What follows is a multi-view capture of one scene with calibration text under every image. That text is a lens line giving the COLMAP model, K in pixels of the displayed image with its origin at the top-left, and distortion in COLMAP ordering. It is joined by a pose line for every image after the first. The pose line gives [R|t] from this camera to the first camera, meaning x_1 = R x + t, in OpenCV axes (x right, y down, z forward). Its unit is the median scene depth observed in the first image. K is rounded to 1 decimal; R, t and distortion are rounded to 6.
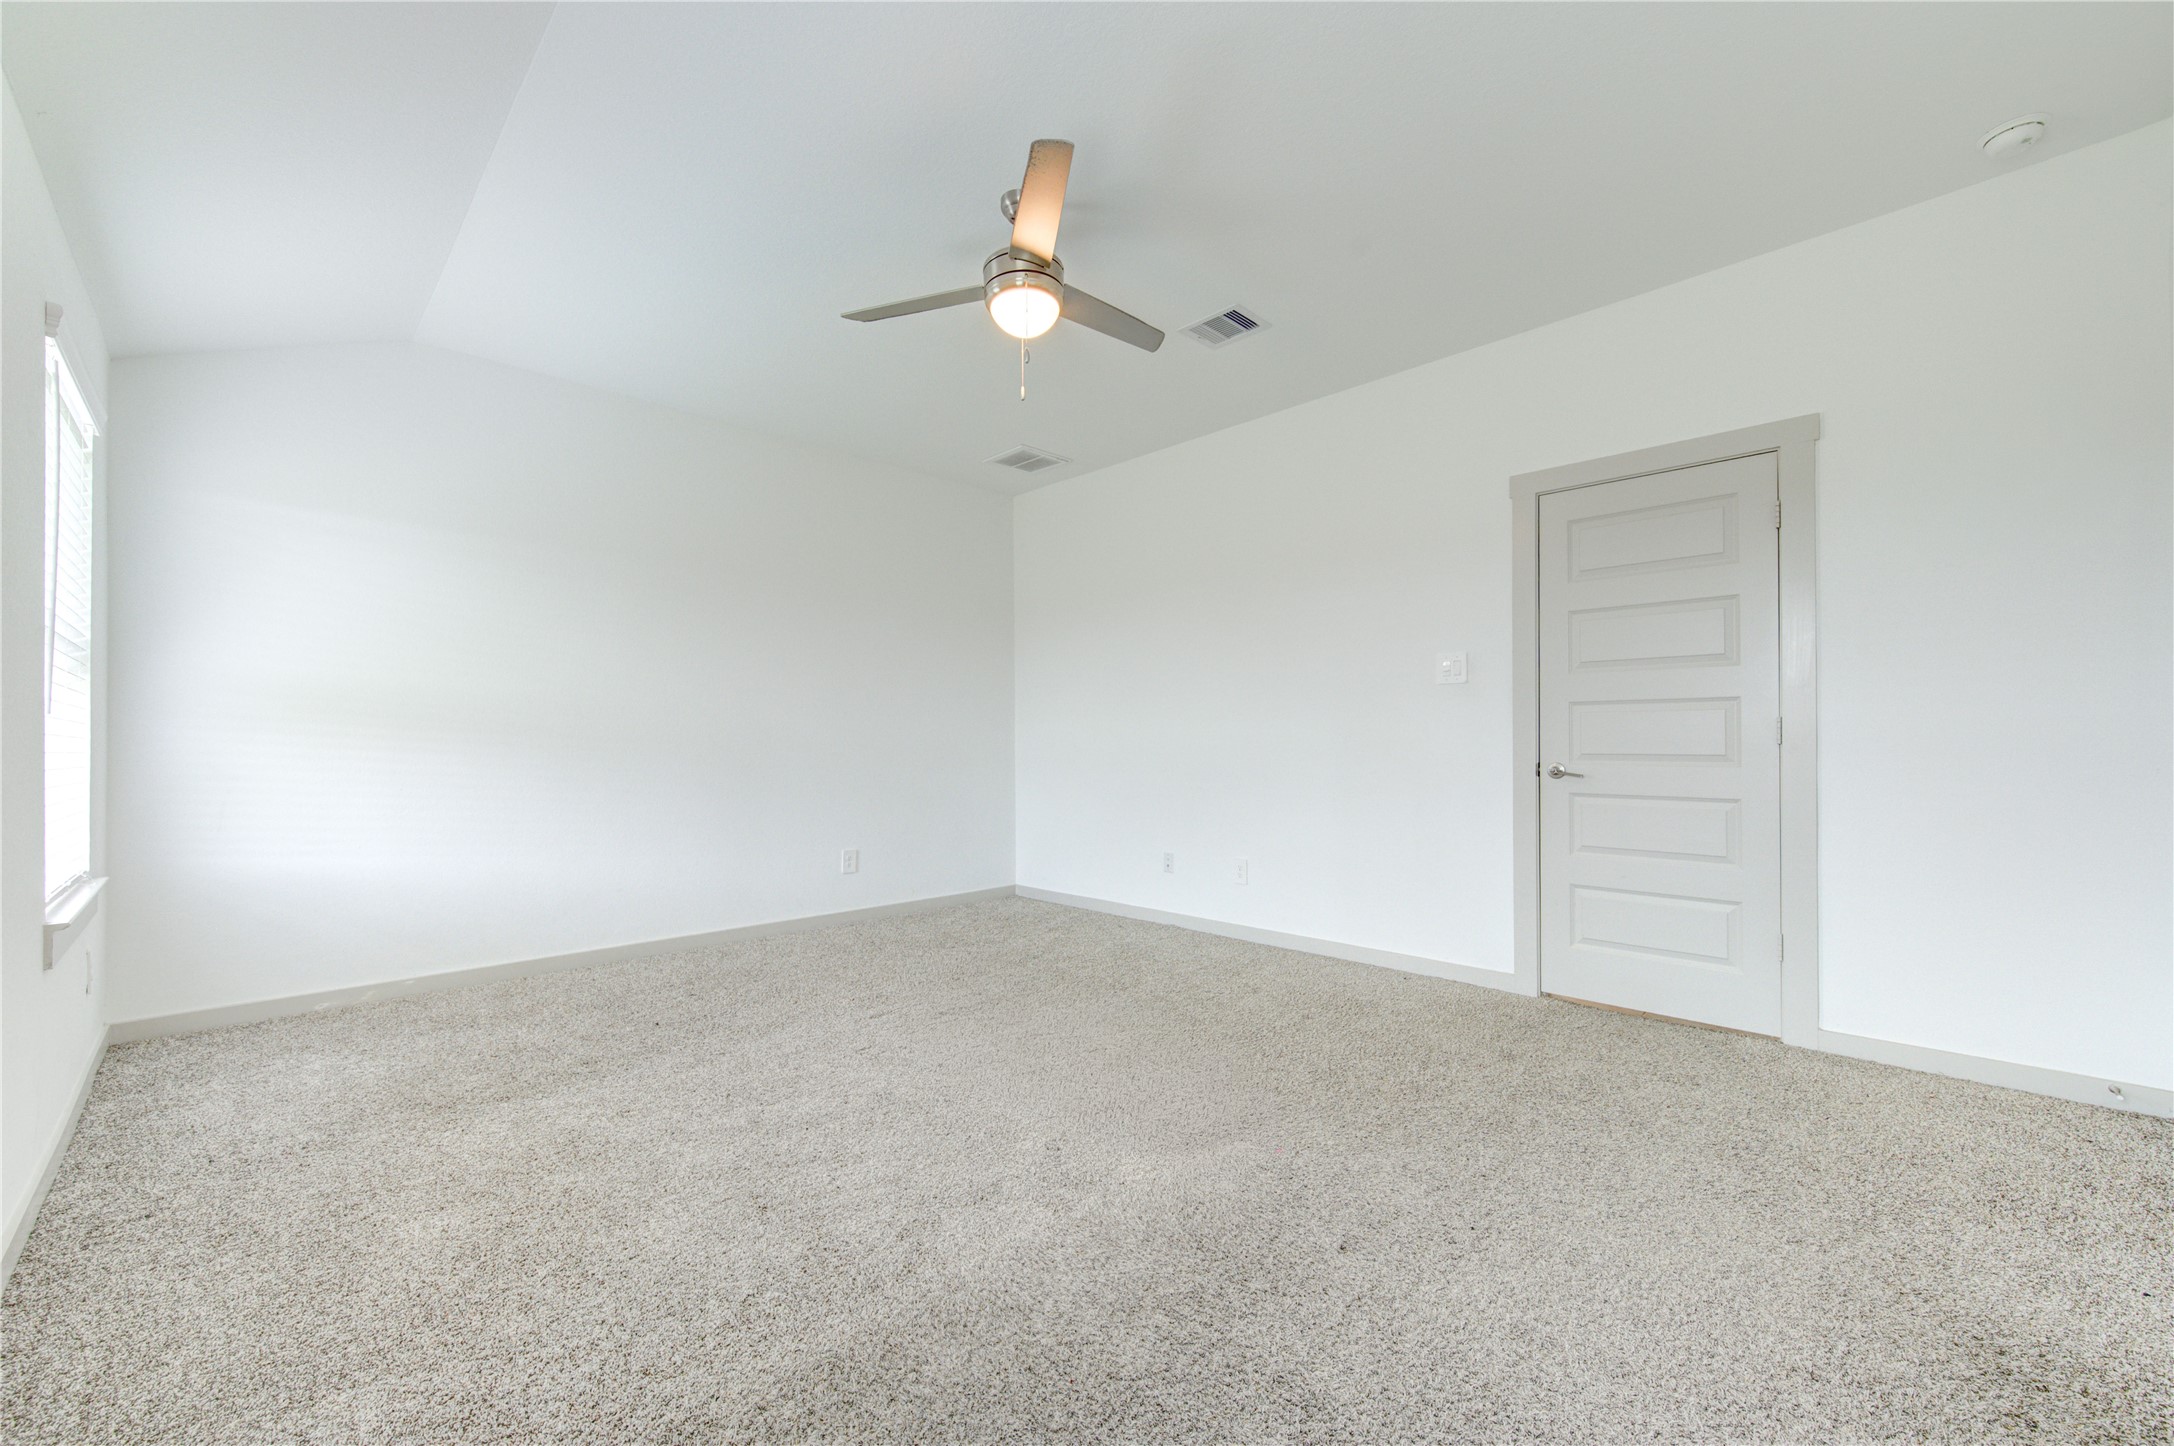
lens RADIAL K [[859.0, 0, 1087.0], [0, 859.0, 723.0], [0, 0, 1]] dist [-0.004162, -0.000342]
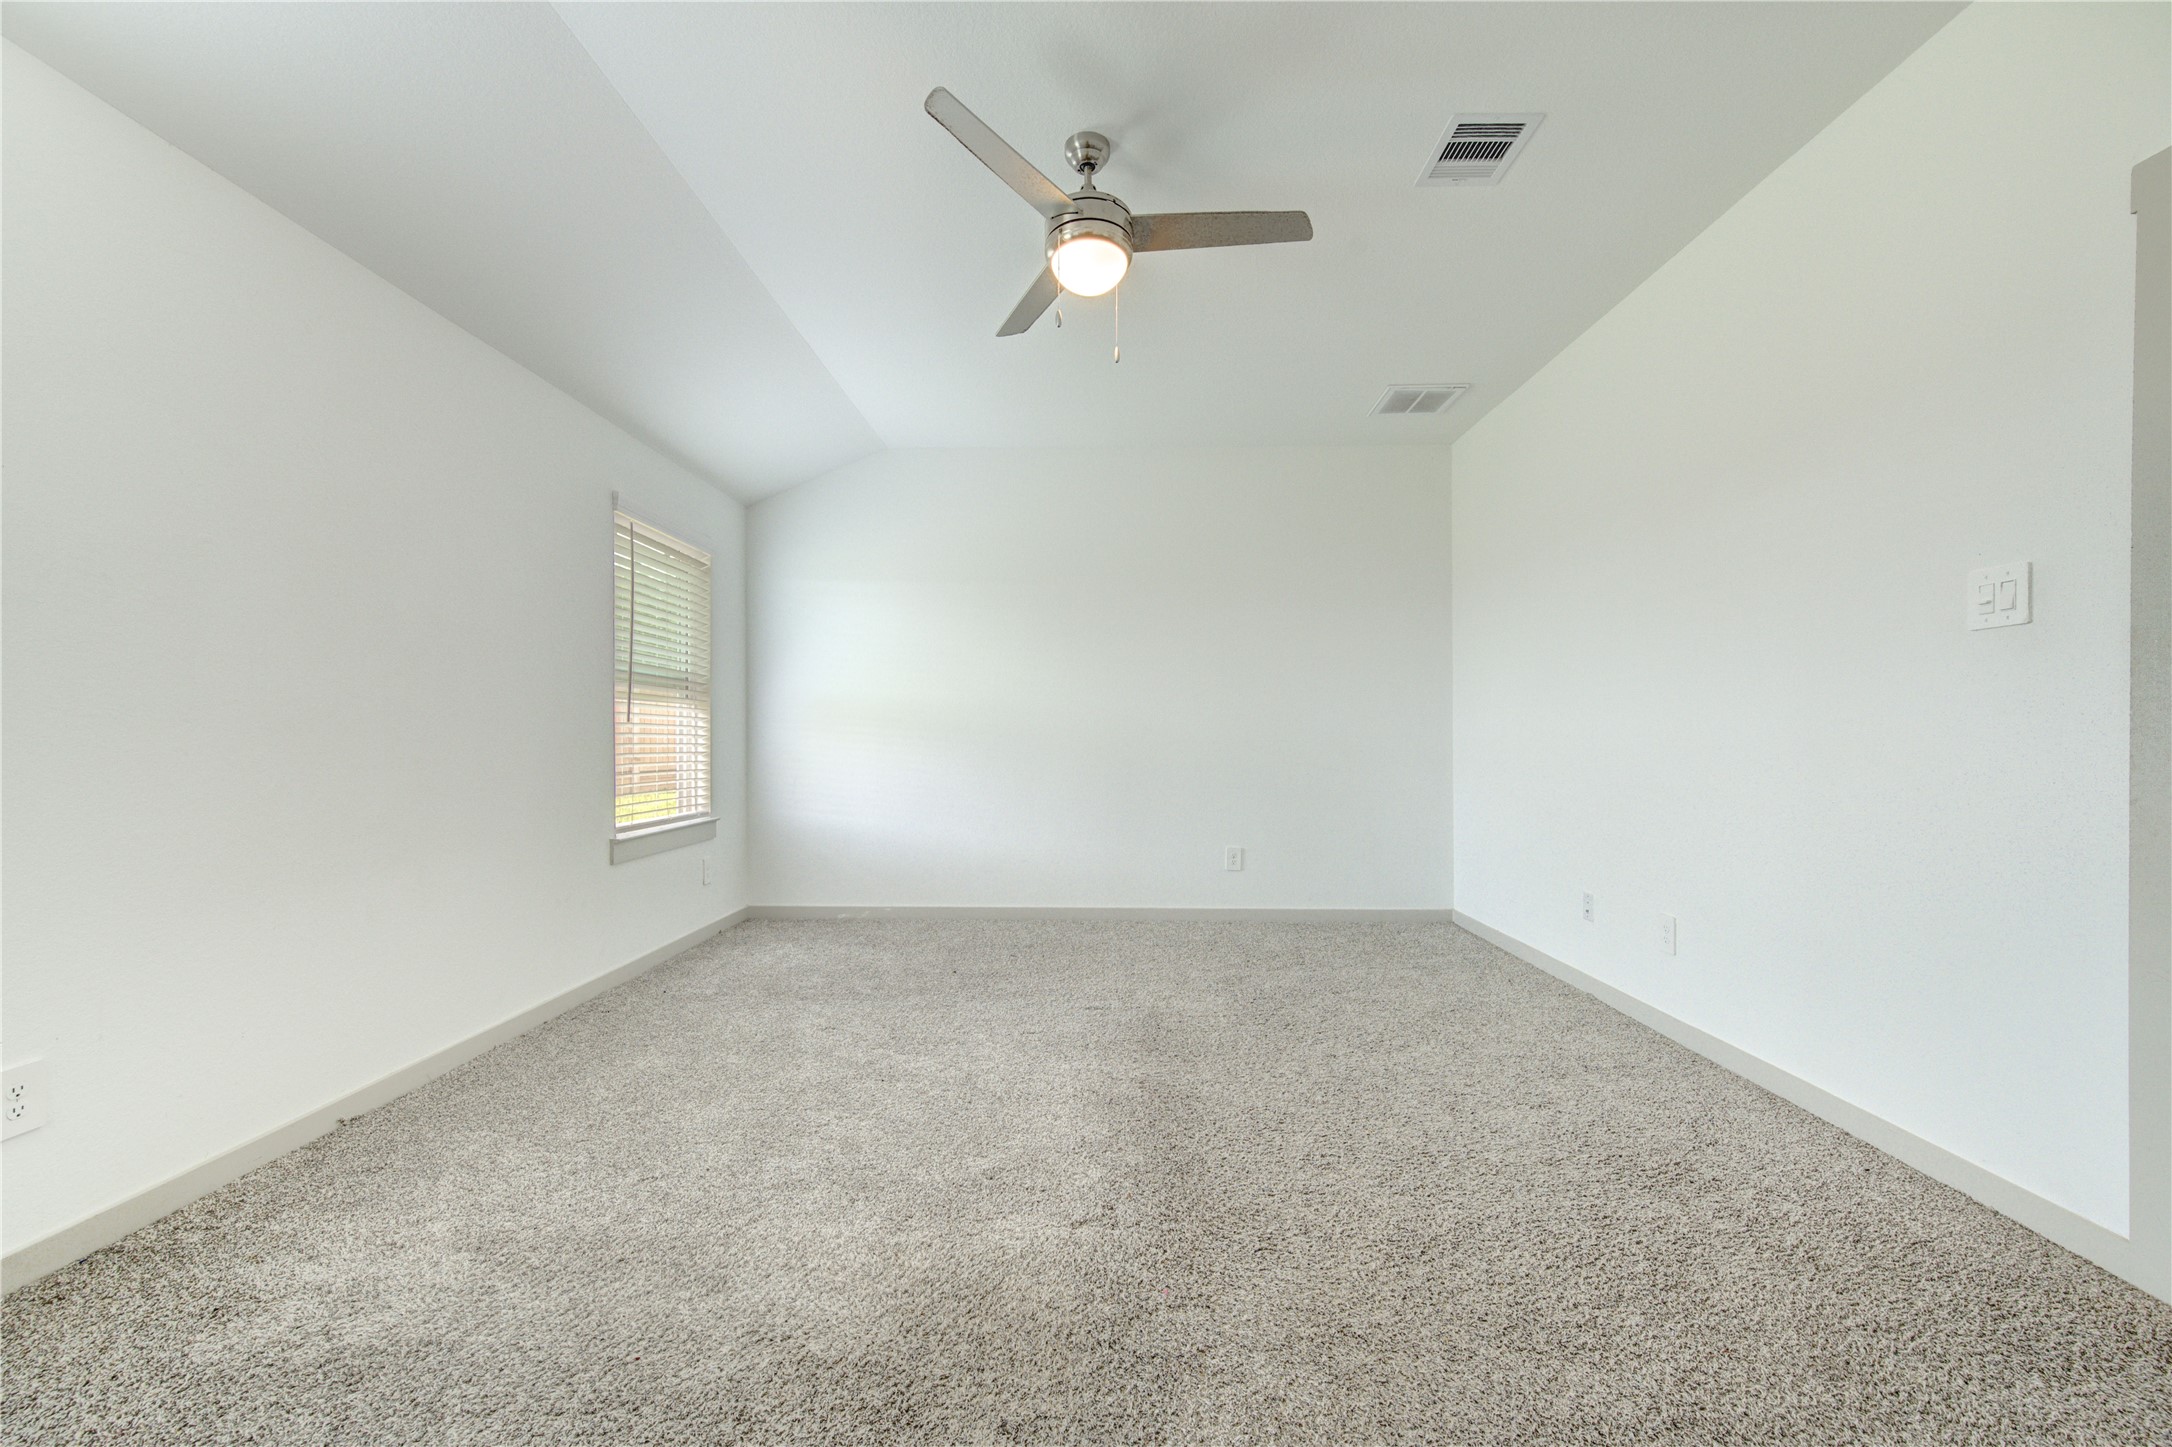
lens RADIAL K [[858.2, 0, 1086.0], [0, 858.2, 723.5], [0, 0, 1]] dist [-0.004162, -0.000342]
pose [[0.692609, -0.008377, -0.721264, 0.441156], [0.011853, 0.999930, -0.000232, 0.005639], [0.721216, -0.008389, 0.692660, 0.274429]]
